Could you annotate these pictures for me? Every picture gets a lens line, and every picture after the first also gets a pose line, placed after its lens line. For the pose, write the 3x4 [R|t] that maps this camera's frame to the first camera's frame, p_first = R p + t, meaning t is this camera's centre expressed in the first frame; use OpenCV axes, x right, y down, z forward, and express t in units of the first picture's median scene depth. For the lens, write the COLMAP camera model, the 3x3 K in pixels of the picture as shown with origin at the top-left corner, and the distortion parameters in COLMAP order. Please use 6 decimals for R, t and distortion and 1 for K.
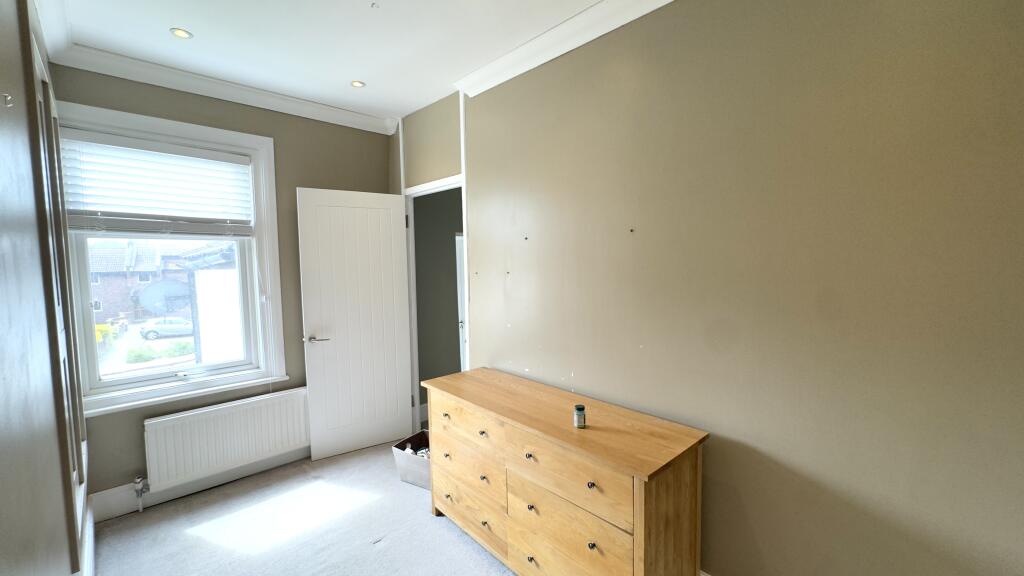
lens RADIAL K [[408.8, 0, 512.7], [0, 408.8, 285.6], [0, 0, 1]] dist [0.019563, 0.000059]
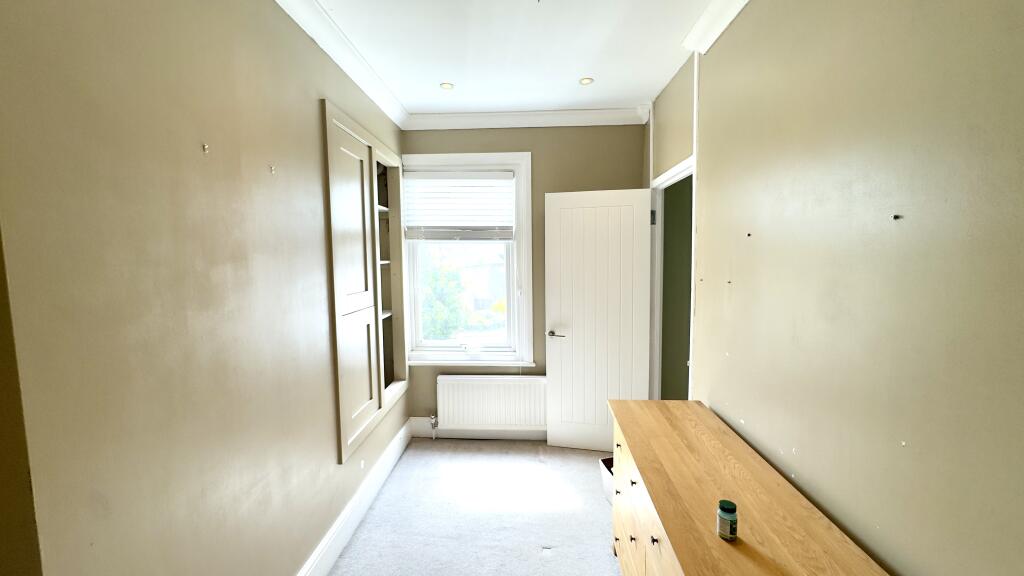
lens RADIAL K [[410.5, 0, 512.0], [0, 410.5, 288.0], [0, 0, 1]] dist [-0.000808, 0.000211]
pose [[0.699622, 0.060580, -0.711941, 0.205522], [-0.048621, 0.998126, 0.037152, -0.025461], [0.712857, 0.008624, 0.701256, 0.181844]]
